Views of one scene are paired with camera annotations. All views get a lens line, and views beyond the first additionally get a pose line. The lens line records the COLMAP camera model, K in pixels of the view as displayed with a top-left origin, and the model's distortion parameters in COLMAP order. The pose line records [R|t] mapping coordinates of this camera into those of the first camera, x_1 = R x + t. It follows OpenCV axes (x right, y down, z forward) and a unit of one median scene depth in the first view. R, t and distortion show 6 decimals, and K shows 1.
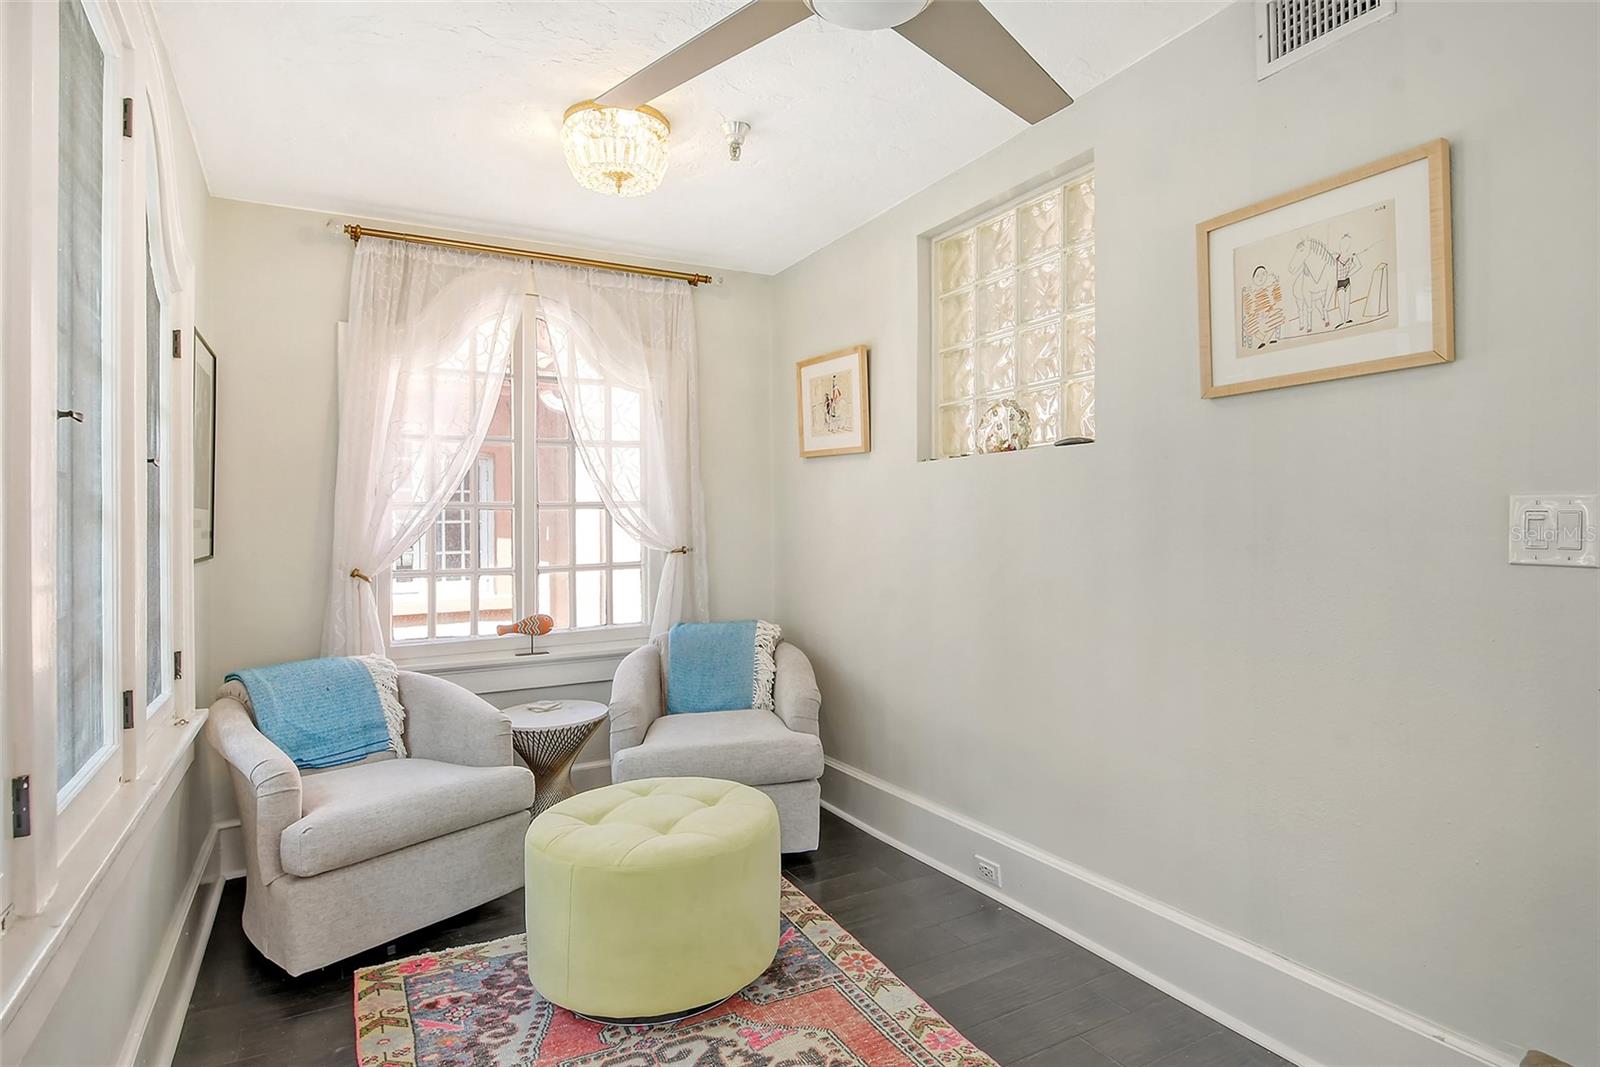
lens RADIAL K [[829.8, 0, 800.0], [0, 829.8, 533.5], [0, 0, 1]] dist [-0.026054, -0.000607]
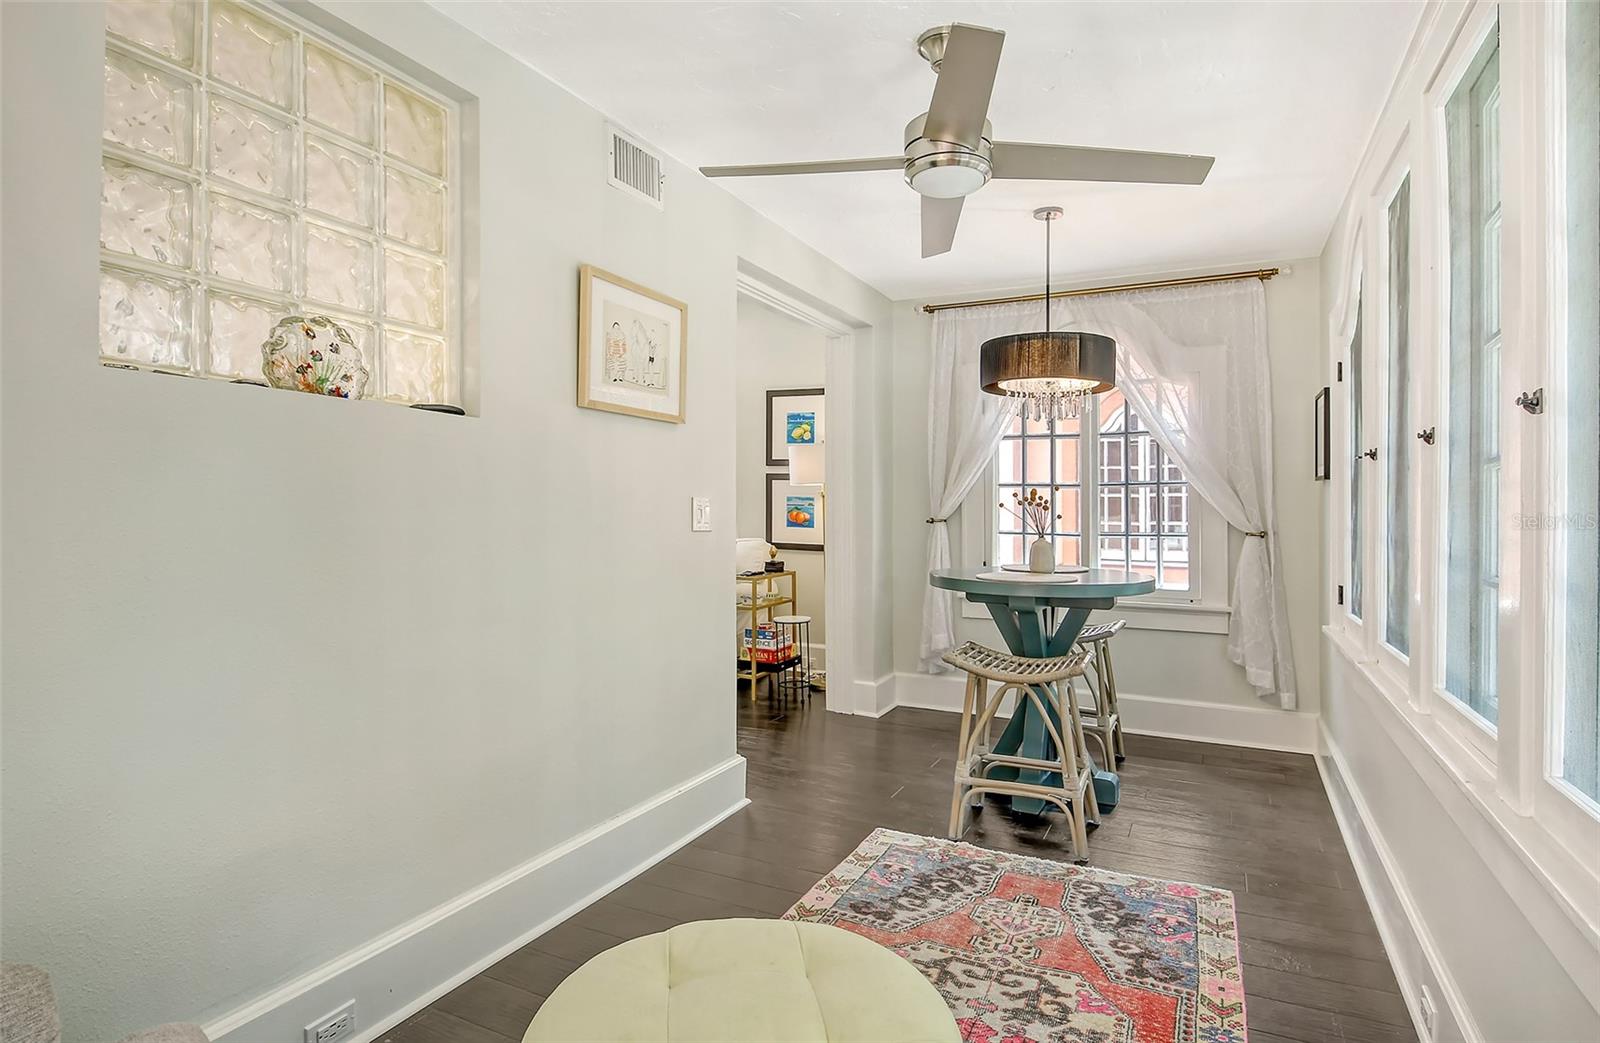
lens RADIAL K [[859.9, 0, 800.0], [0, 859.9, 521.5], [0, 0, 1]] dist [-0.000139, -0.000056]
pose [[-0.565239, 0.003461, 0.824920, -0.828514], [0.007471, 0.999972, 0.000924, 0.011466], [-0.824893, 0.006685, -0.565249, 1.597771]]
